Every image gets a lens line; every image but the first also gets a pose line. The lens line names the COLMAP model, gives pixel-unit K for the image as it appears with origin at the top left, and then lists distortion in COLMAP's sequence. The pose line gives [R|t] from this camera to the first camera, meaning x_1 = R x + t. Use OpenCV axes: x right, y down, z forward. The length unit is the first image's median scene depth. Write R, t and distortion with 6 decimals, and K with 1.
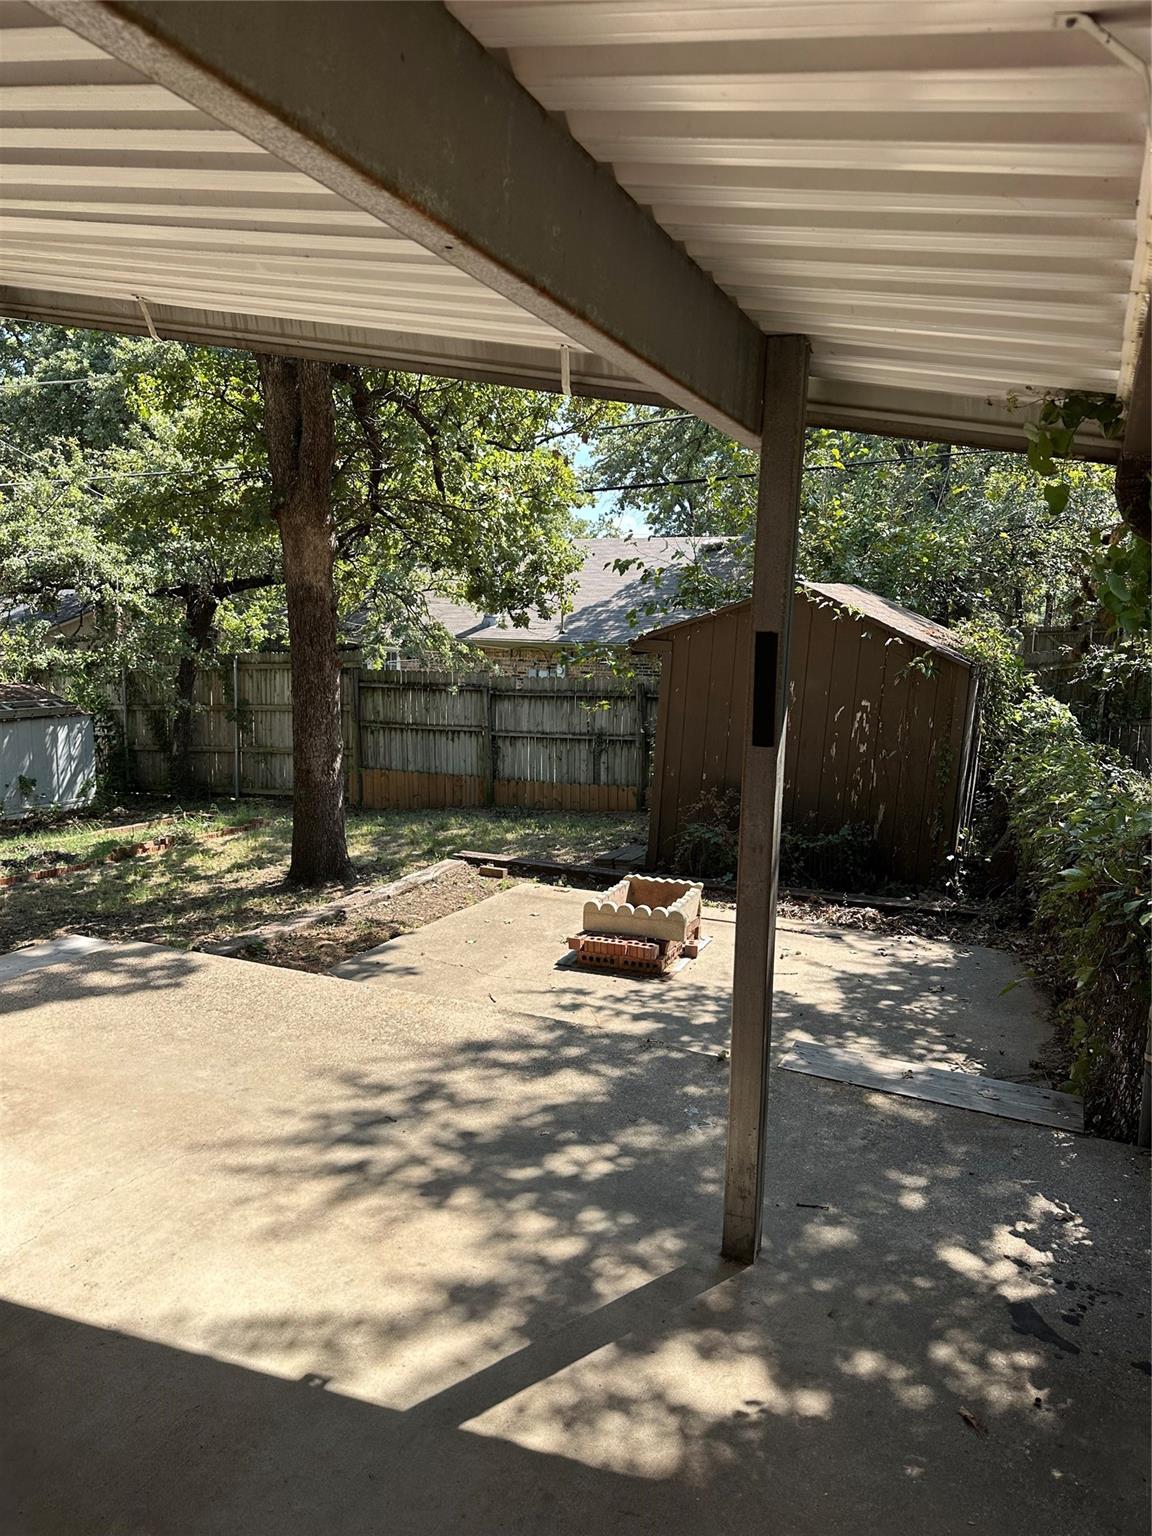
lens RADIAL K [[1066.1, 0, 580.1], [0, 1066.1, 760.1], [0, 0, 1]] dist [0.222697, -0.401715]
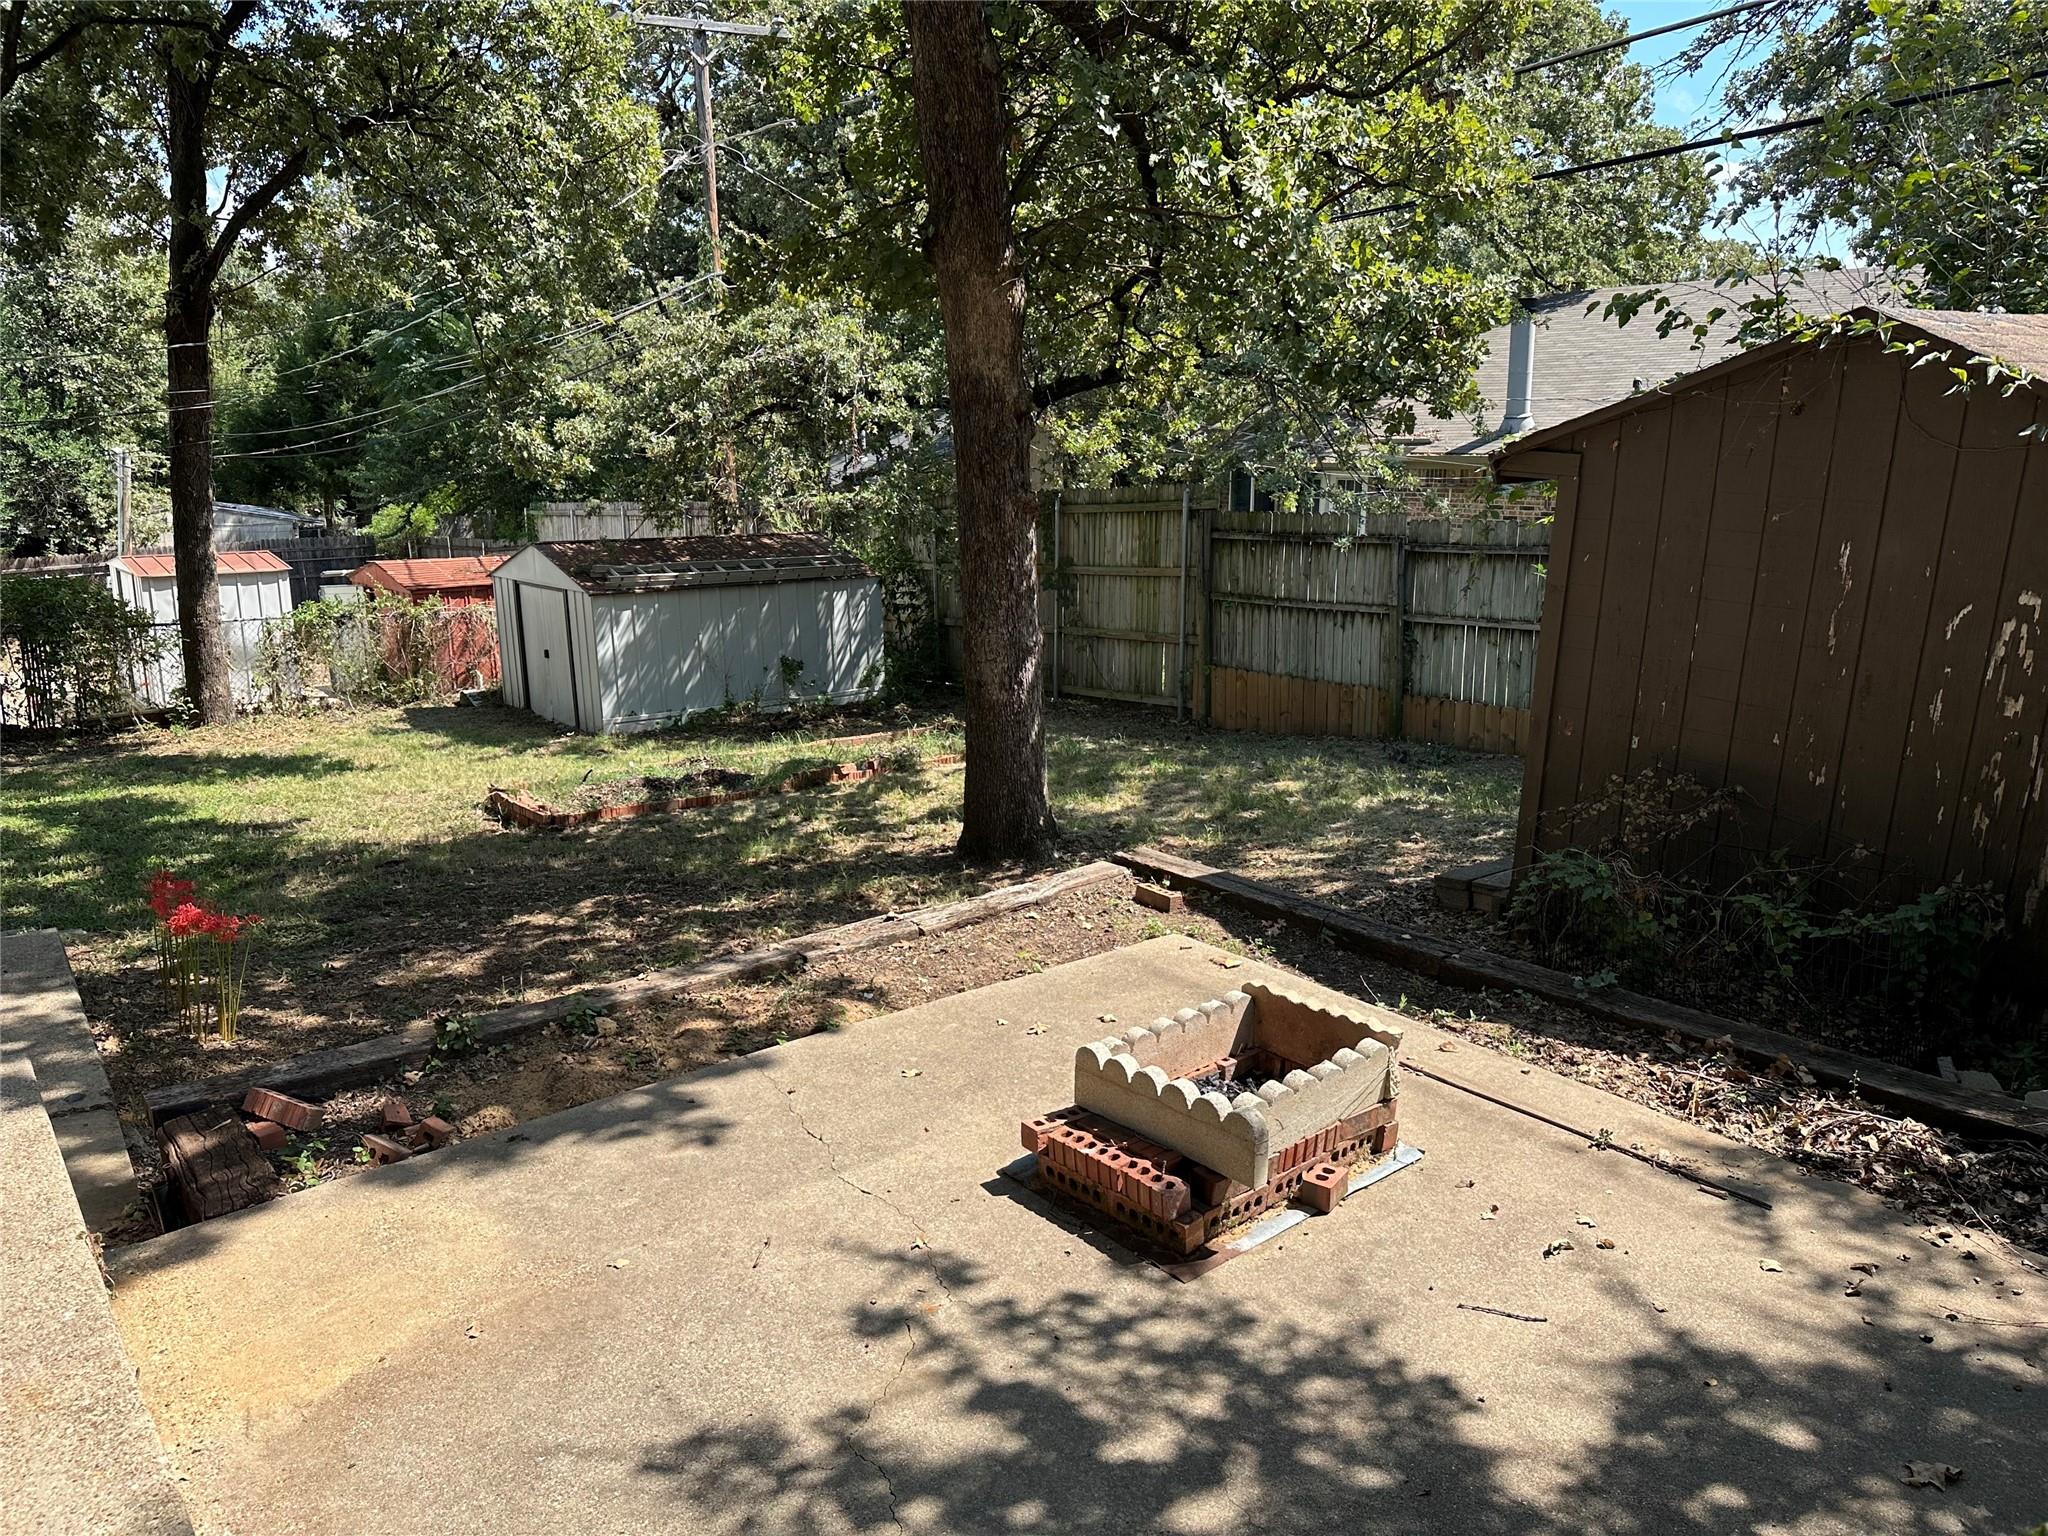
lens RADIAL K [[1421.7, 0, 1029.0], [0, 1421.7, 796.1], [0, 0, 1]] dist [0.085390, -0.117013]
pose [[0.889431, 0.086862, -0.448740, 0.141334], [-0.033873, 0.991603, 0.124804, -0.027086], [0.455813, -0.095804, 0.884905, 0.265525]]
